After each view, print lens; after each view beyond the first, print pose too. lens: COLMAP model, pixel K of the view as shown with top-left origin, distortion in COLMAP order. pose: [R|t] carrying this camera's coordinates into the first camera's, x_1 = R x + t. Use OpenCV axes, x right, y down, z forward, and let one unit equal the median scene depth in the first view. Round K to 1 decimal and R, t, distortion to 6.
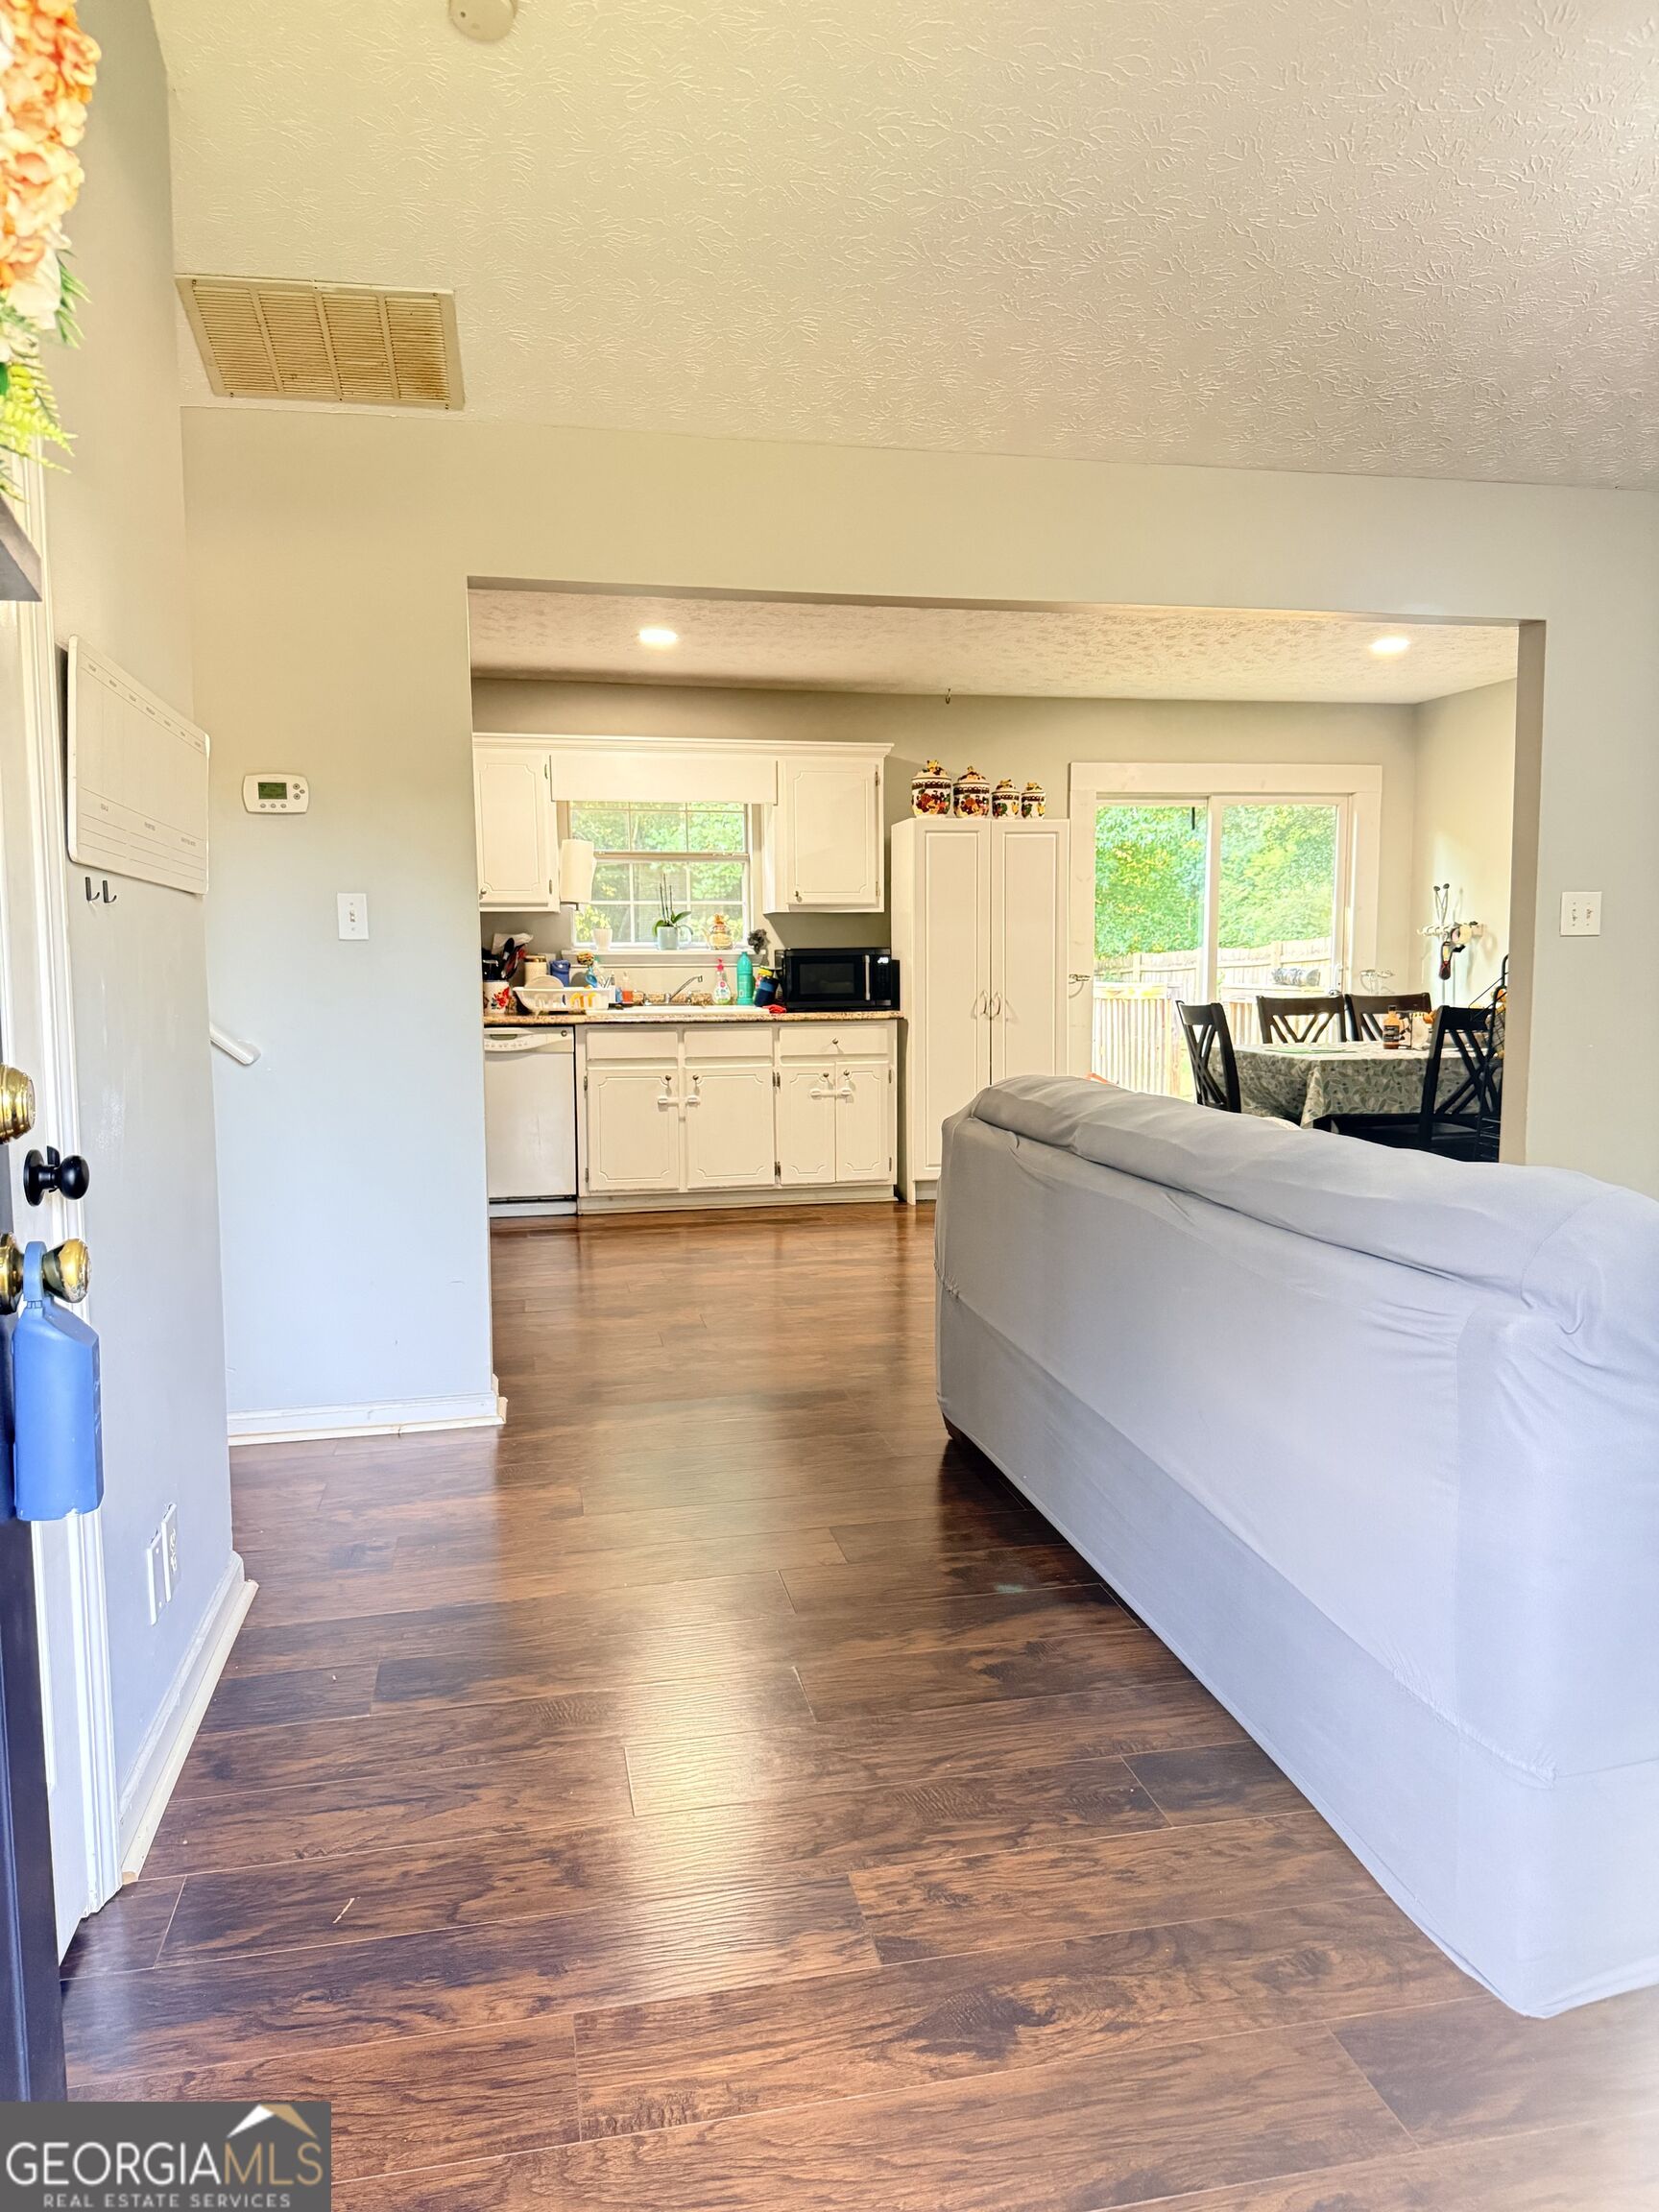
lens RADIAL K [[1409.1, 0, 840.7], [0, 1409.1, 1093.2], [0, 0, 1]] dist [0.076163, -0.002121]
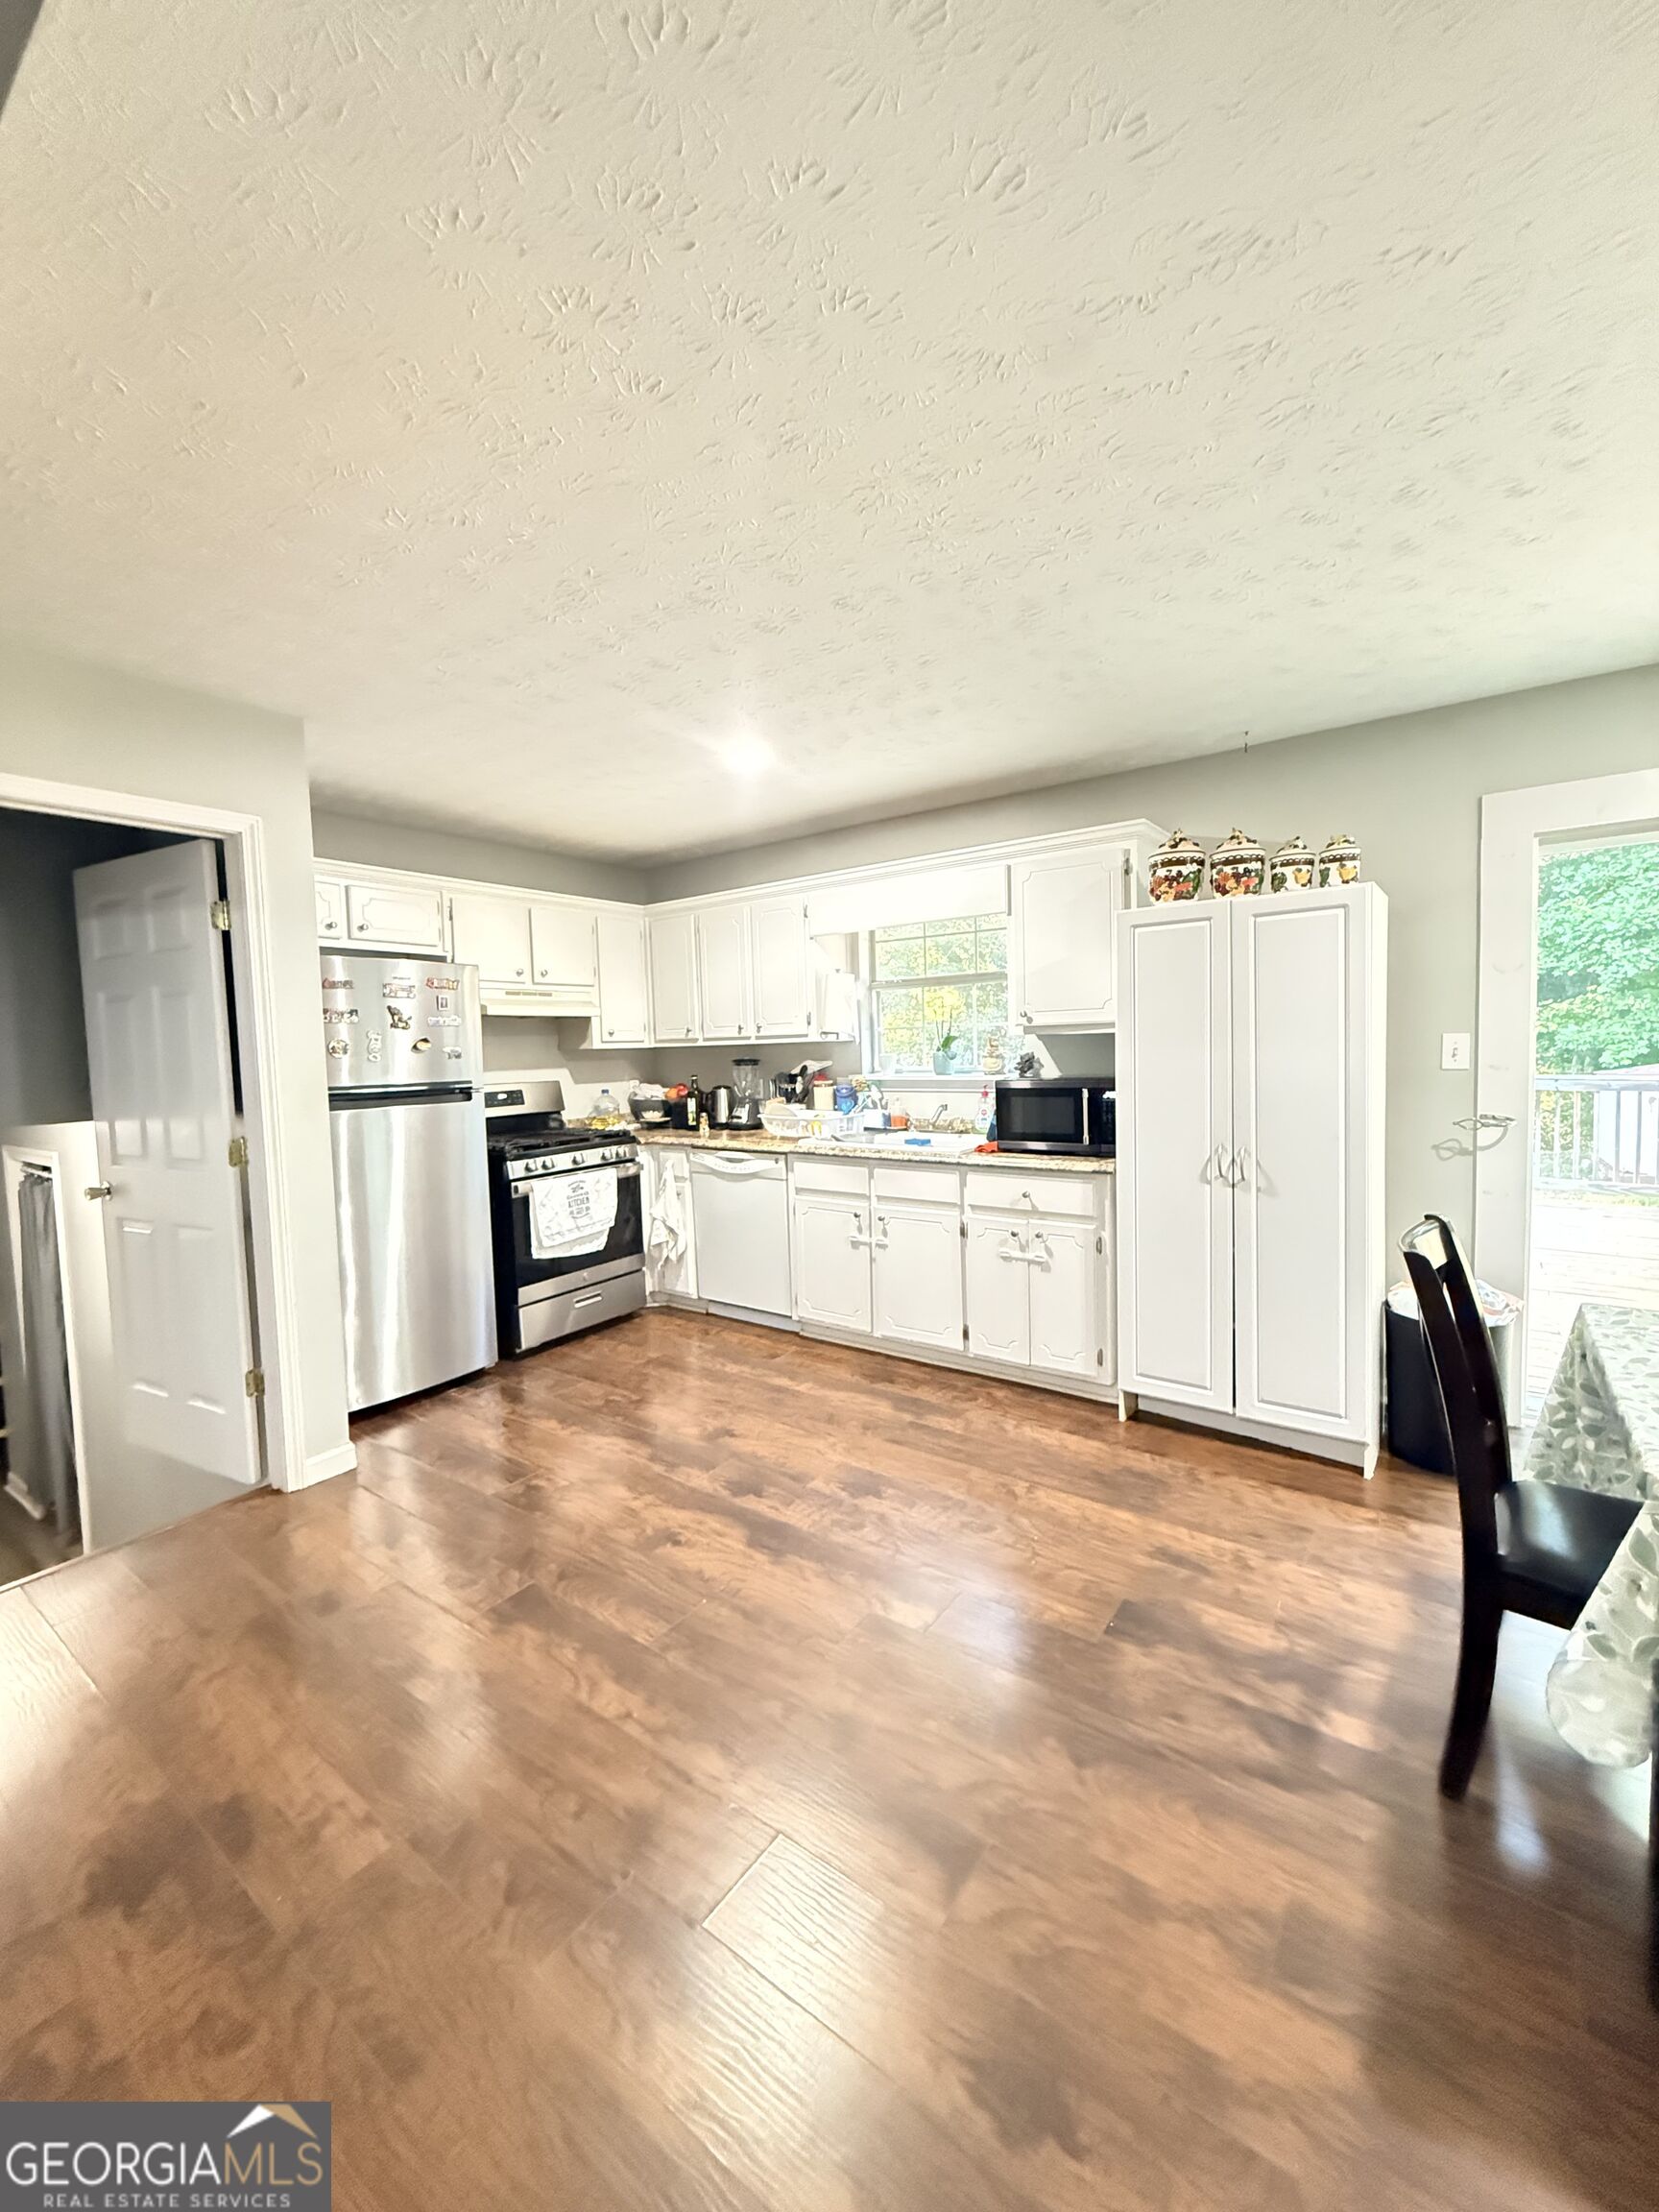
lens RADIAL K [[871.4, 0, 854.2], [0, 871.4, 1099.1], [0, 0, 1]] dist [0.000294, -0.000633]
pose [[0.685785, 0.034538, -0.726985, 0.285841], [-0.052416, 0.998623, -0.002003, -0.083804], [0.725915, 0.039479, 0.686651, 0.565938]]
